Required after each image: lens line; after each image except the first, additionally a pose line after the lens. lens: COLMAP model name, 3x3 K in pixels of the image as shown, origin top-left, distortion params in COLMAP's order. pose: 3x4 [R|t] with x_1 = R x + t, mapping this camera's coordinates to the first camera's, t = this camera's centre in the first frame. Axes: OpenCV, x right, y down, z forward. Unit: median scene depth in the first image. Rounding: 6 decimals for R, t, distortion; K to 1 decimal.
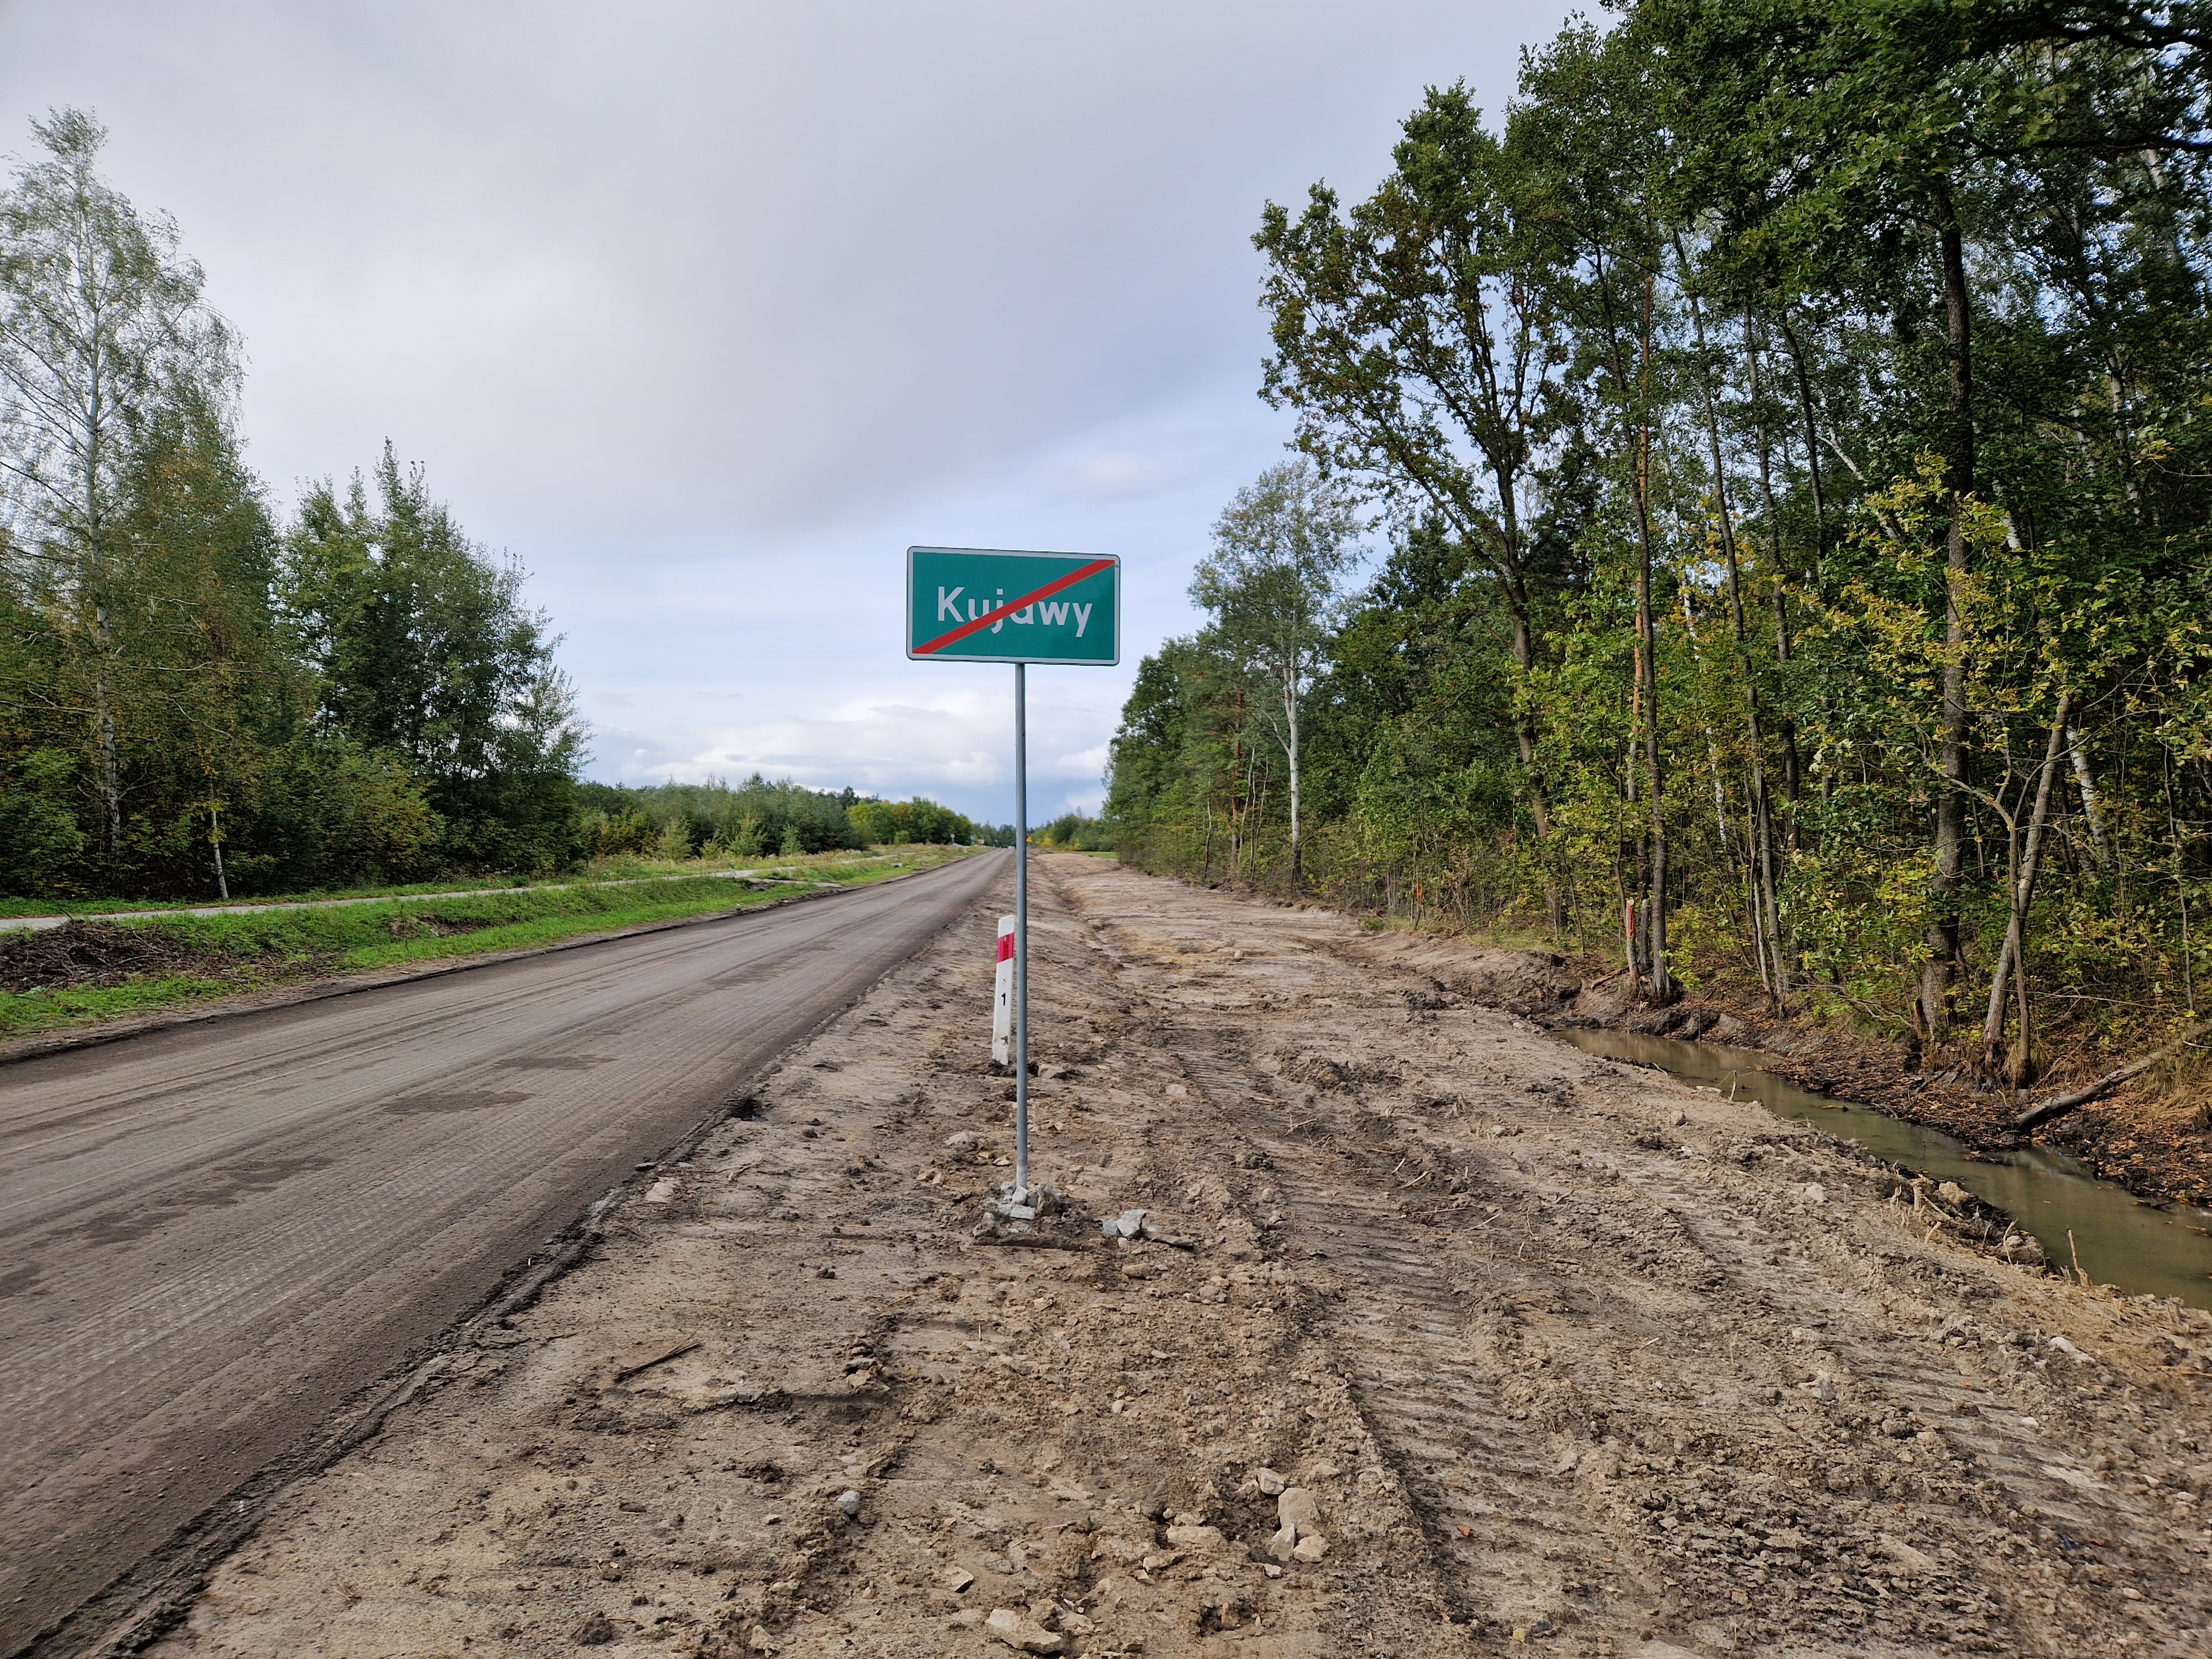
lens RADIAL K [[1461.5, 0, 1116.0], [0, 1461.5, 820.5], [0, 0, 1]] dist [0.091127, -0.005868]
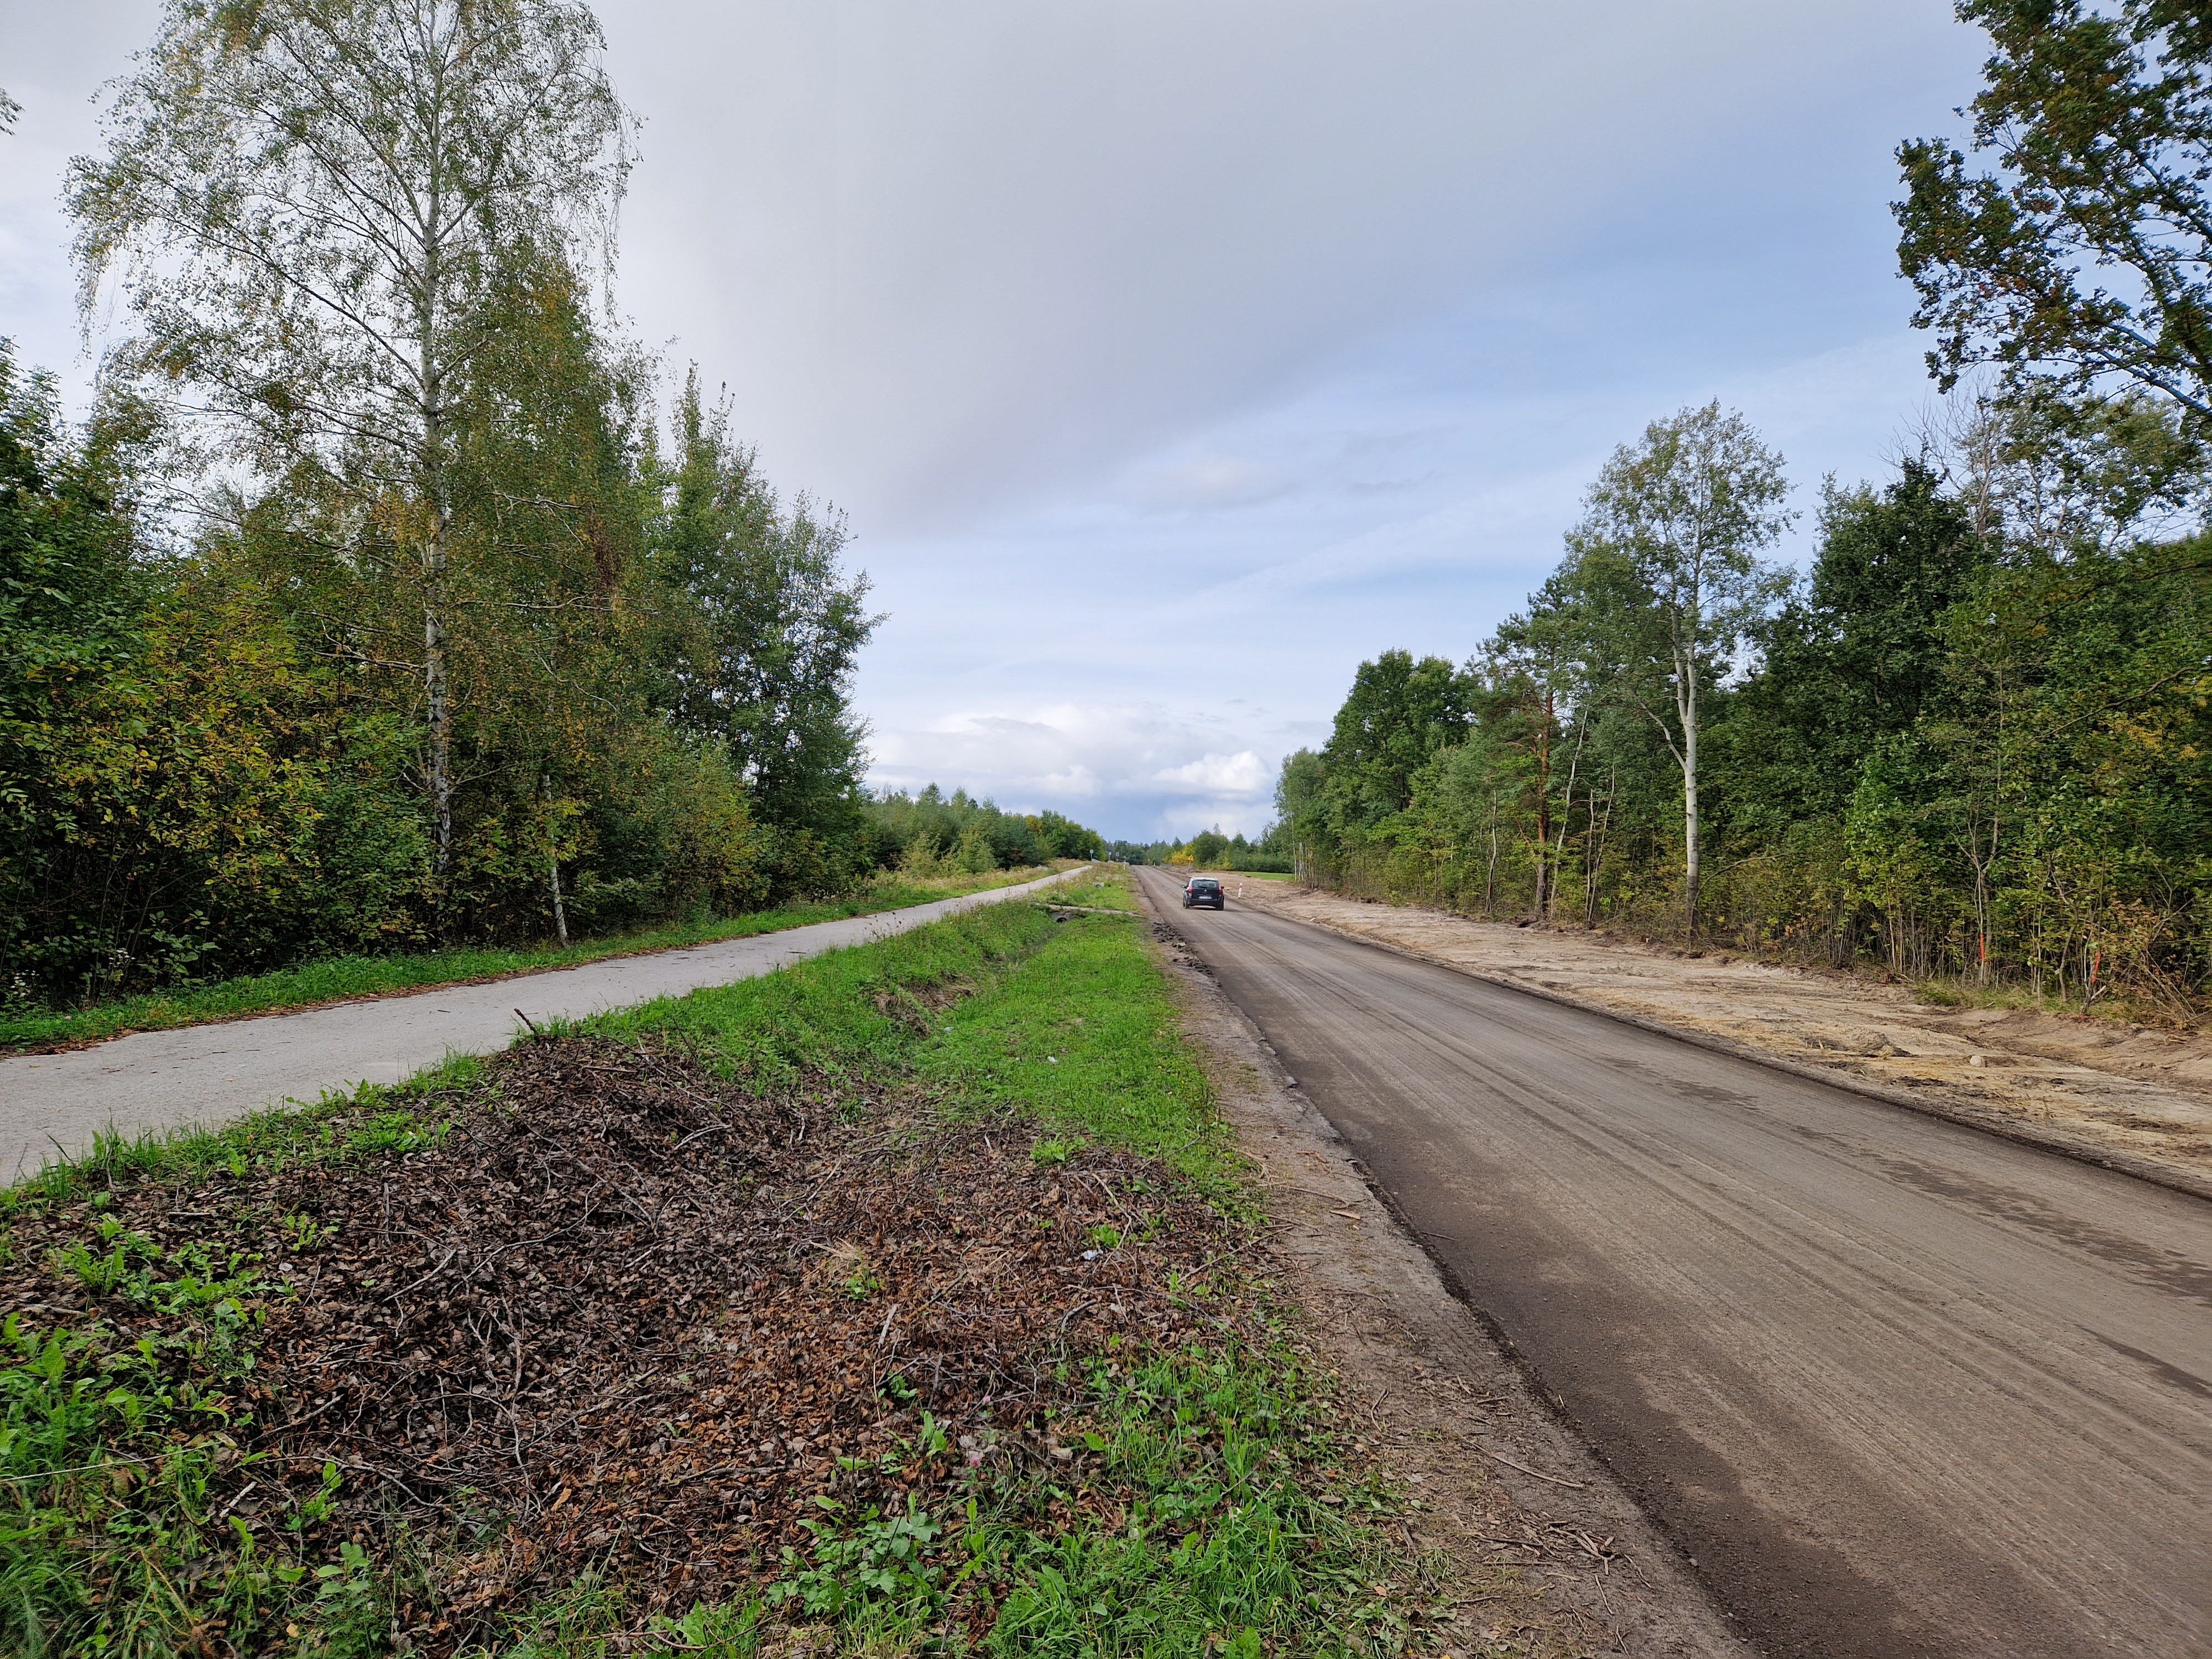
lens RADIAL K [[1461.5, 0, 1097.0], [0, 1461.5, 838.9], [0, 0, 1]] dist [0.091127, -0.005868]
pose [[0.996804, 0.020883, -0.077113, -0.141165], [-0.020747, 0.999781, 0.002563, -0.001143], [0.077149, -0.000955, 0.997019, 0.149004]]
